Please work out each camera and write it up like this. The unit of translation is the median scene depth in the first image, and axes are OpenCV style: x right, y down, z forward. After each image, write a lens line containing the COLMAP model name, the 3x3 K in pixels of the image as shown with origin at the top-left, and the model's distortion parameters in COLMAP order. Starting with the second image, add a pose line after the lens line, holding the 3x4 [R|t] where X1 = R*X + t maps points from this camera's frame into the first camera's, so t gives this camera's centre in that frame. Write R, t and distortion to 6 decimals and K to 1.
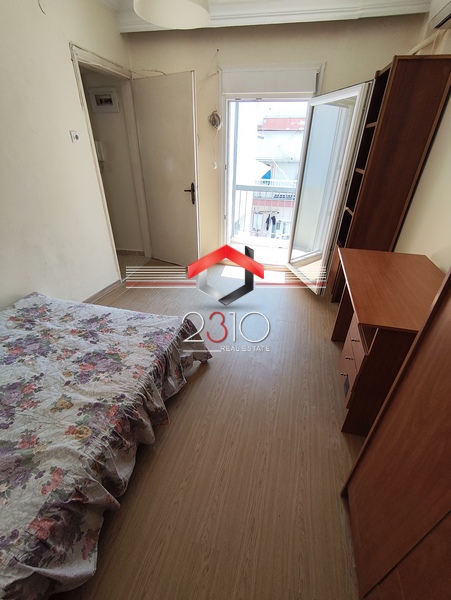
lens RADIAL K [[268.3, 0, 226.8], [0, 268.3, 303.9], [0, 0, 1]] dist [0.003426, 0.000145]
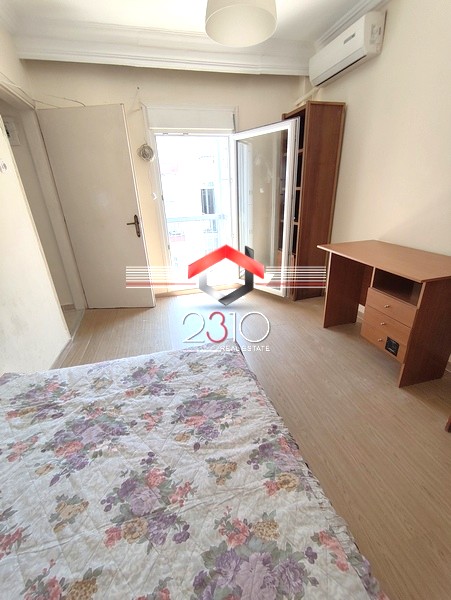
lens RADIAL K [[266.8, 0, 224.8], [0, 266.8, 304.1], [0, 0, 1]] dist [-0.004884, 0.004556]
pose [[0.873149, -0.237924, 0.425444, -0.573581], [0.292843, 0.953766, -0.067627, -0.005094], [-0.389684, 0.183637, 0.902454, 0.181030]]
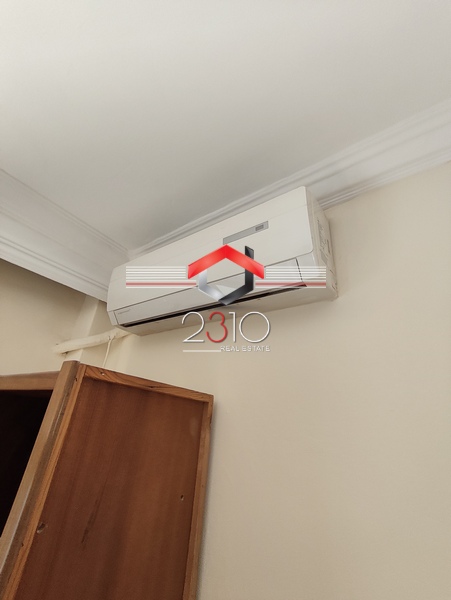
lens RADIAL K [[266.8, 0, 224.8], [0, 266.8, 304.1], [0, 0, 1]] dist [-0.004884, 0.004556]
pose [[0.368307, 0.399572, 0.839460, 0.473781], [0.412042, 0.739255, -0.532656, -0.833128], [-0.833410, 0.542073, 0.107632, 0.894311]]
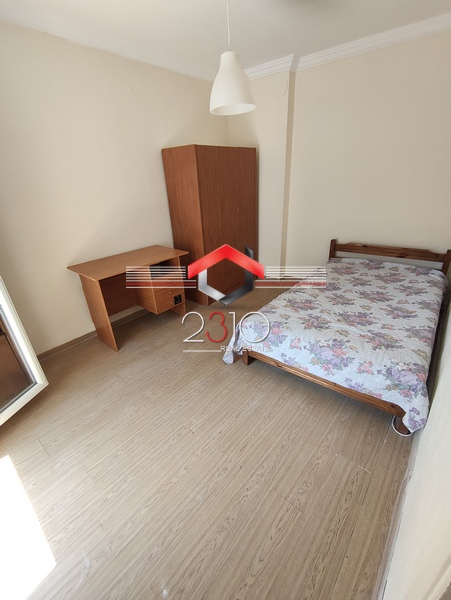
lens RADIAL K [[264.0, 0, 225.5], [0, 264.0, 306.7], [0, 0, 1]] dist [-0.008921, 0.007769]
pose [[-0.901767, -0.168174, 0.398162, -0.587862], [0.247280, 0.554806, 0.794382, -1.007868], [-0.354497, 0.814805, -0.458720, 1.622930]]
